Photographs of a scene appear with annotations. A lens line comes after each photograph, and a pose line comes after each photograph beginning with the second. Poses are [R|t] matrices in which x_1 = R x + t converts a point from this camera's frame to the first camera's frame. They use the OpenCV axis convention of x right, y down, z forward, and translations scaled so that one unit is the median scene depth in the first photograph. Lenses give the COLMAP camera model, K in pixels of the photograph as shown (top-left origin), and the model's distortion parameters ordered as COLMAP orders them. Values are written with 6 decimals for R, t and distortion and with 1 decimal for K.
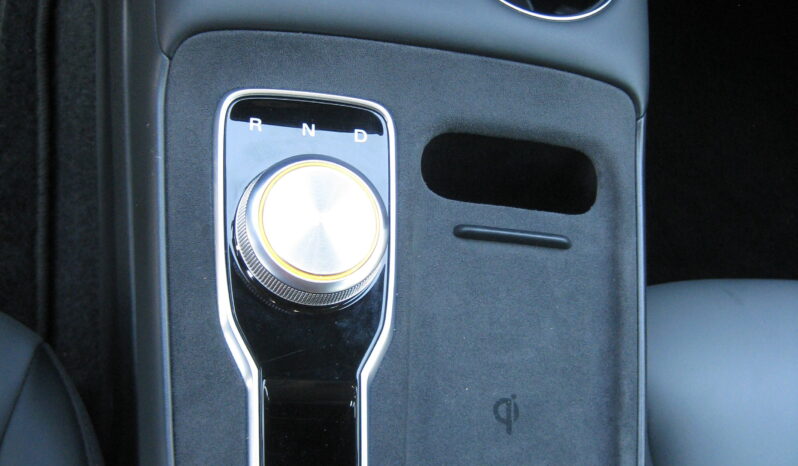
lens RADIAL K [[913.7, 0, 396.6], [0, 913.7, 203.0], [0, 0, 1]] dist [-0.103904, 0.017952]
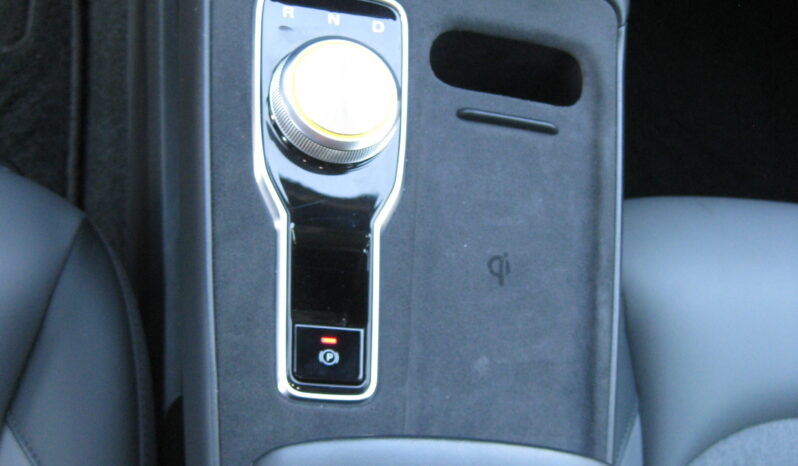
lens RADIAL K [[913.7, 0, 396.6], [0, 913.7, 203.0], [0, 0, 1]] dist [-0.103904, 0.017952]
pose [[0.999673, 0.025247, 0.004165, -0.015306], [-0.025228, 0.999672, -0.004505, 0.153862], [-0.004277, 0.004398, 0.999981, -0.151837]]
